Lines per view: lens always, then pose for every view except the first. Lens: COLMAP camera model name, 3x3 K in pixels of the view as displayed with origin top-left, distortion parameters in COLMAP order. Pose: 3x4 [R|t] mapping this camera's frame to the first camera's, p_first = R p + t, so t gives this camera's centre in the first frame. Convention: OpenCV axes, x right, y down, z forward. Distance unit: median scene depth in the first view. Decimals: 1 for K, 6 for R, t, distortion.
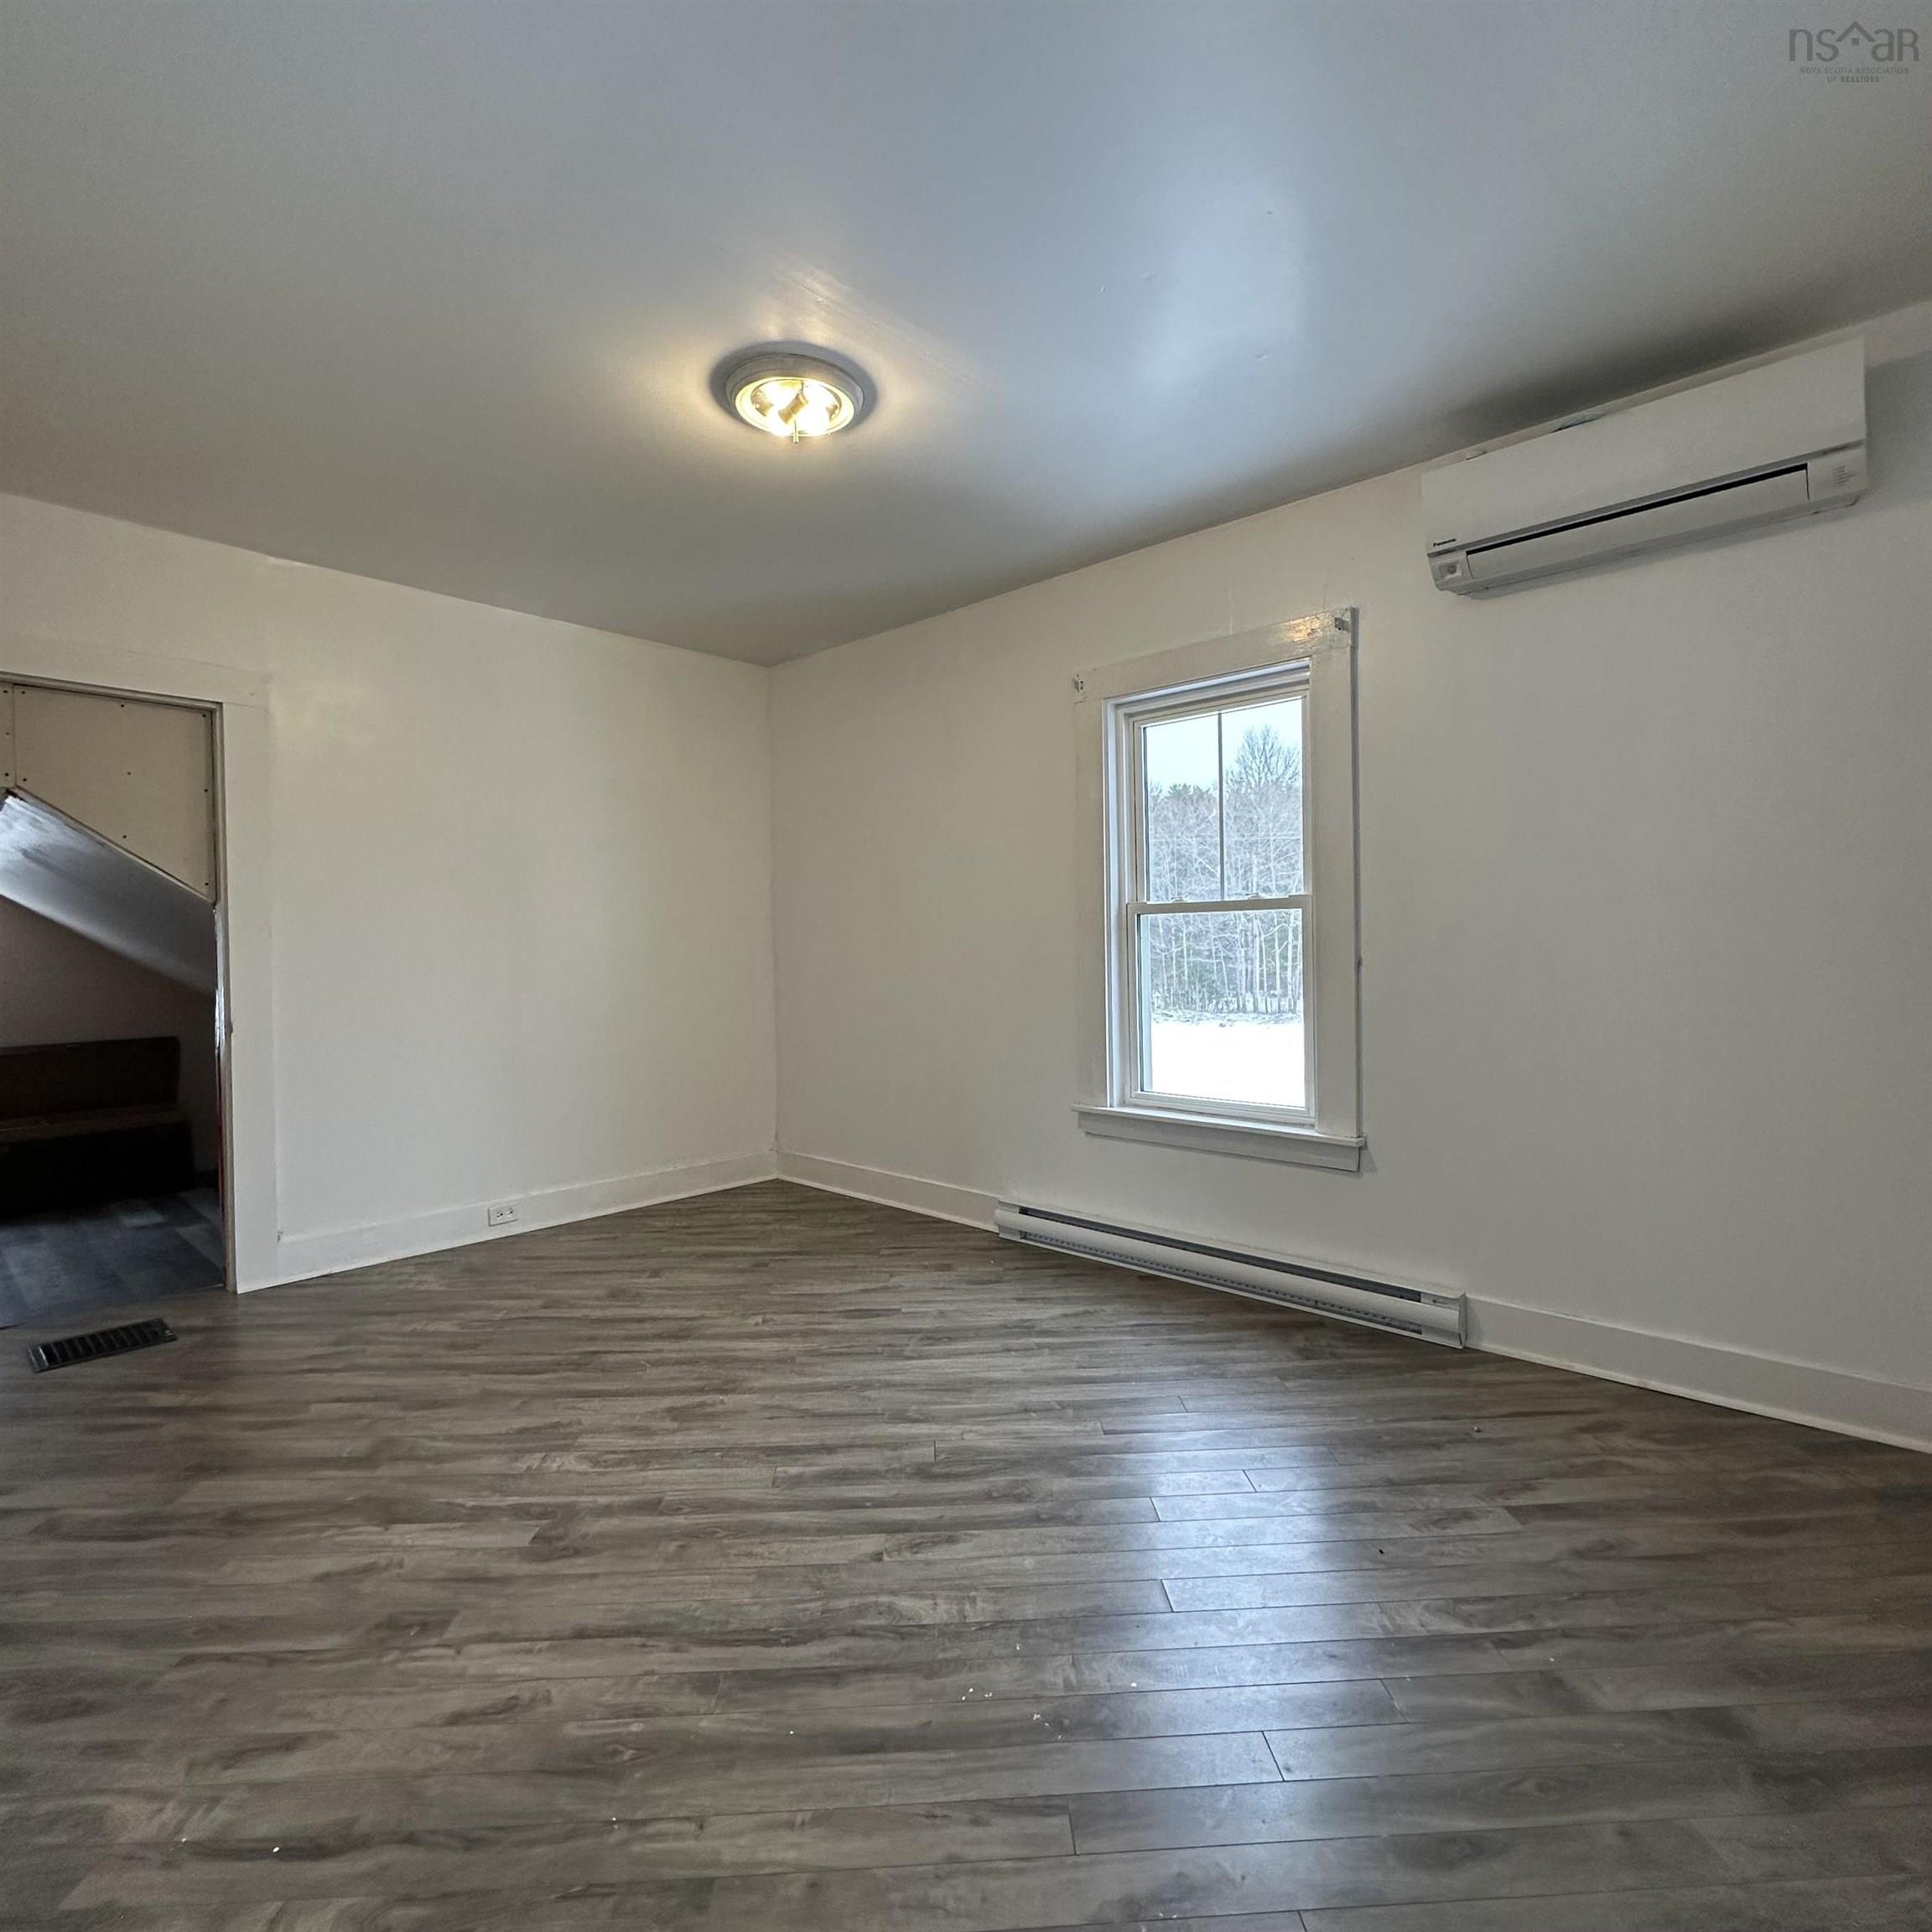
lens RADIAL K [[1022.4, 0, 968.4], [0, 1022.4, 963.3], [0, 0, 1]] dist [-0.003643, 0.000089]
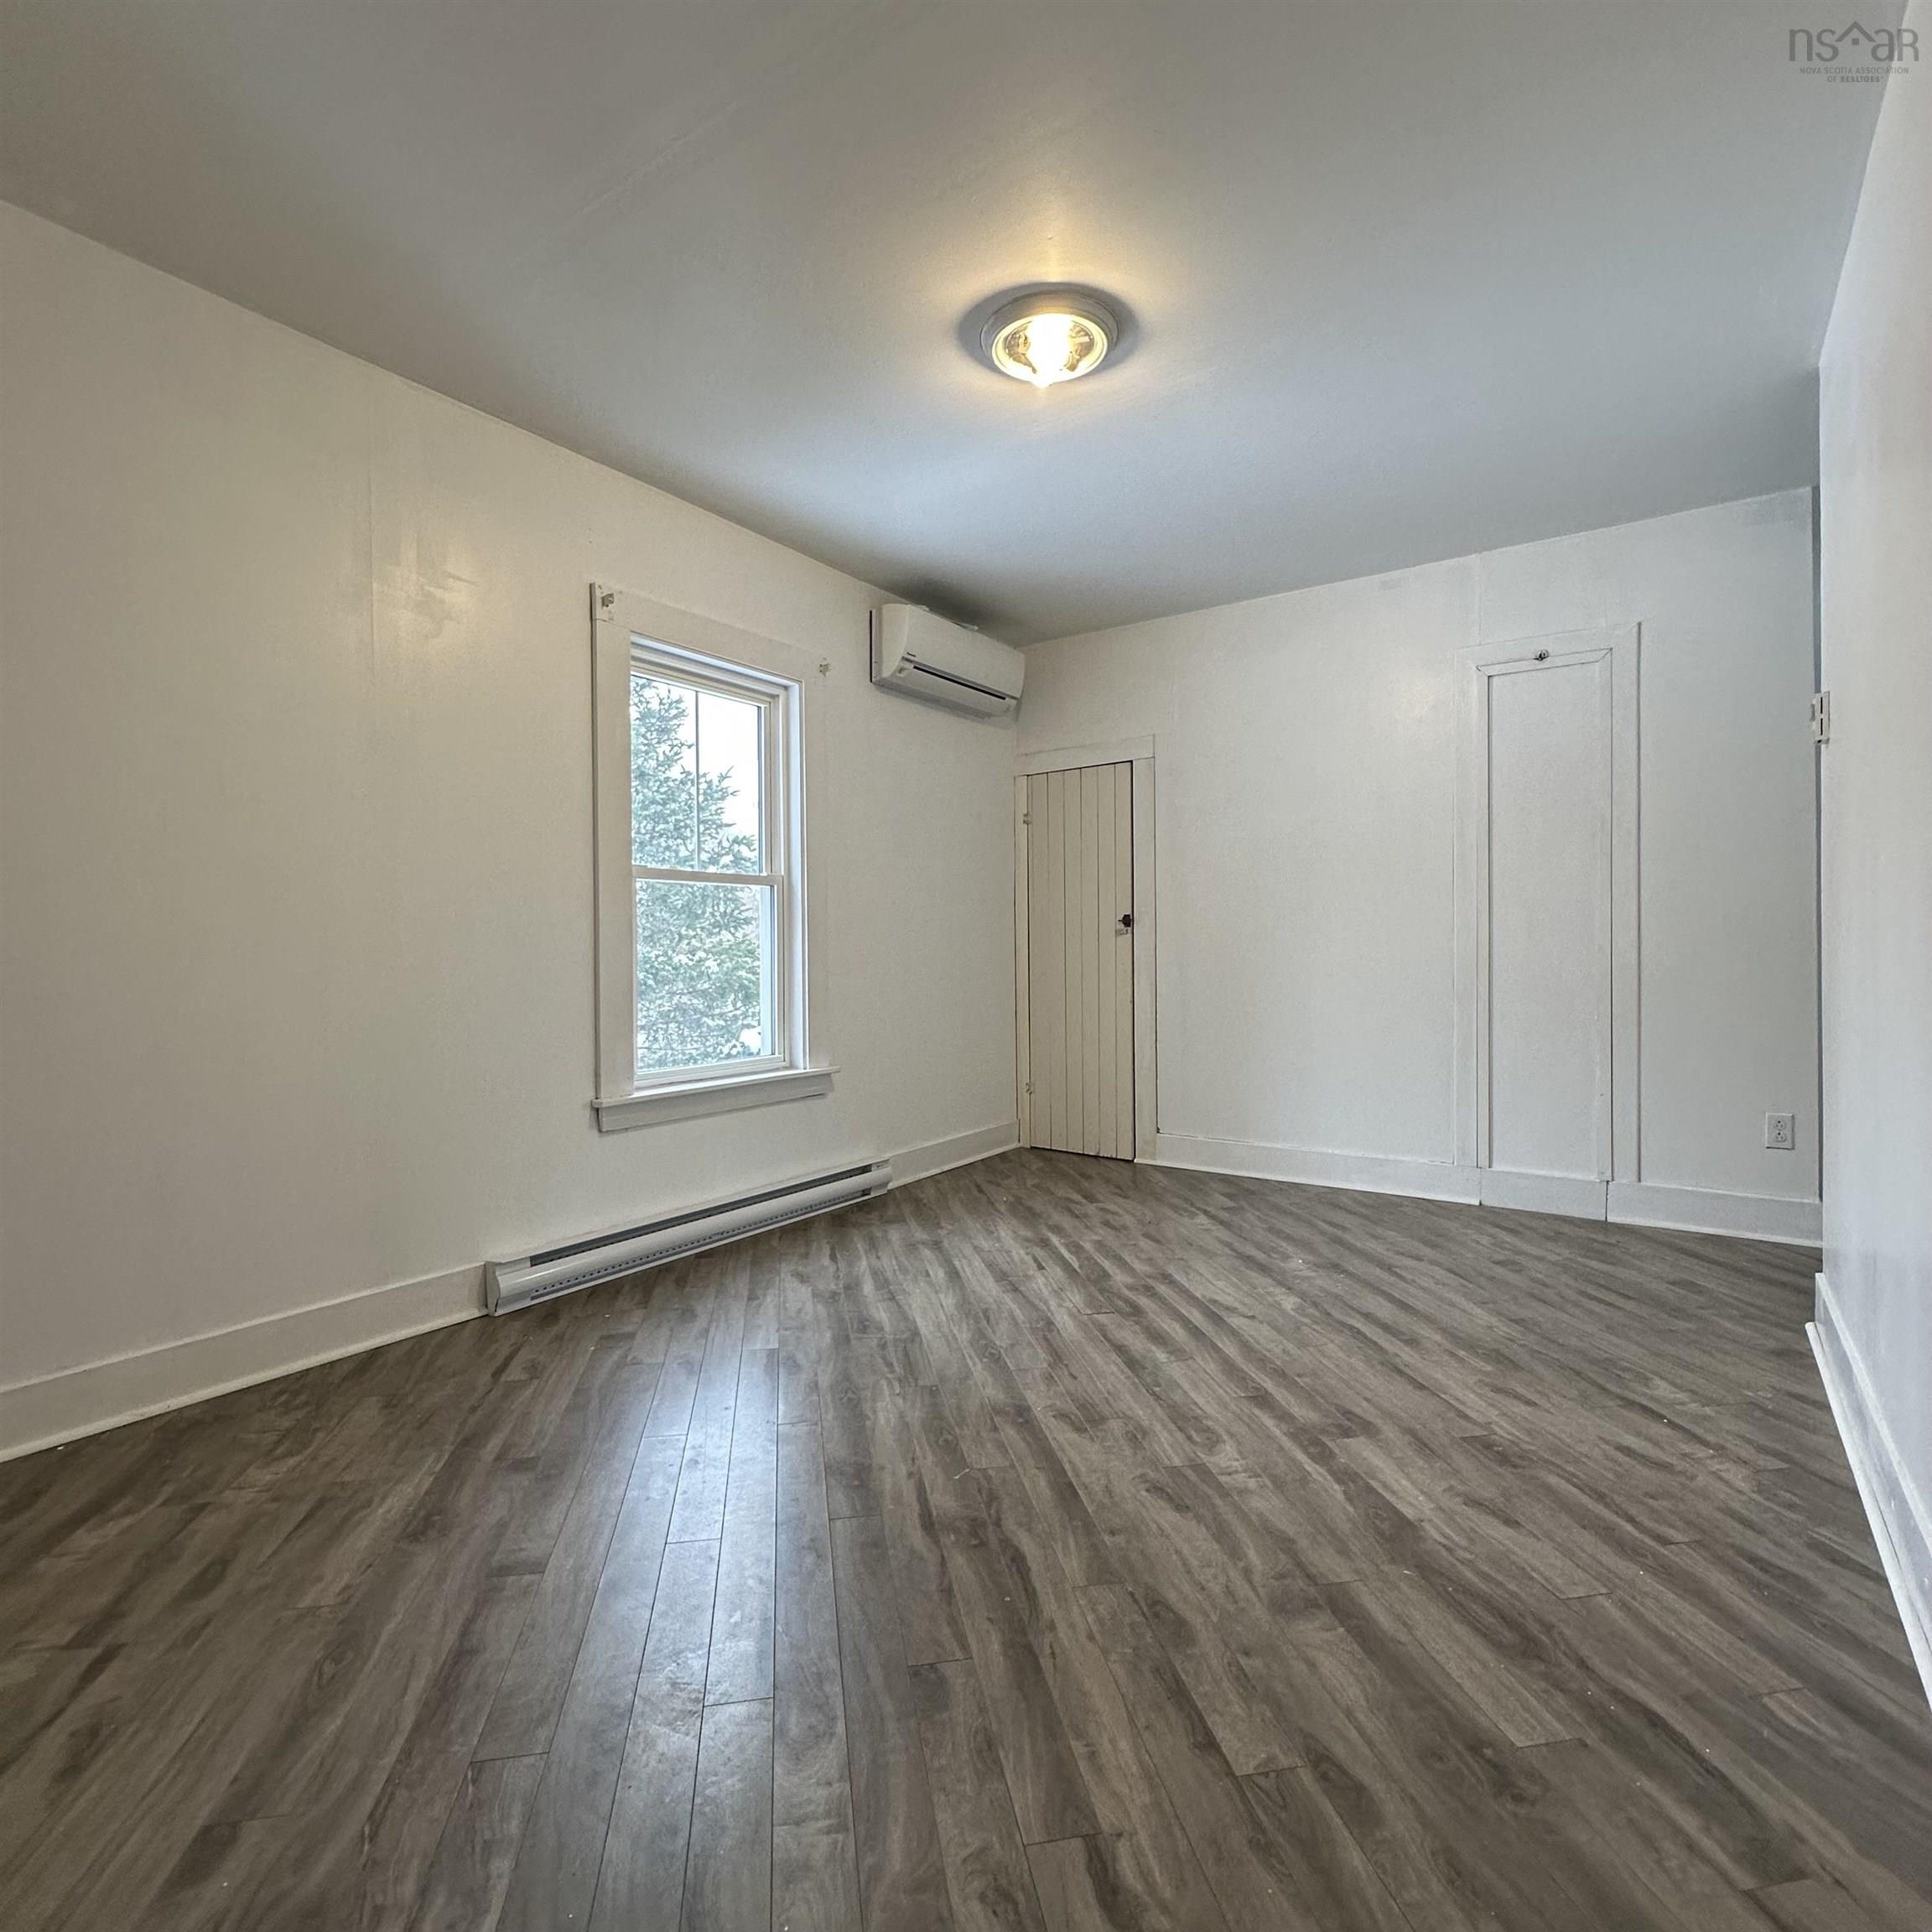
lens RADIAL K [[1022.4, 0, 968.4], [0, 1022.4, 963.3], [0, 0, 1]] dist [-0.003643, 0.000089]
pose [[-0.135097, -0.003506, 0.990826, -1.177812], [0.027431, 0.999597, 0.007278, 0.045290], [-0.990453, 0.028163, -0.134947, 1.263182]]
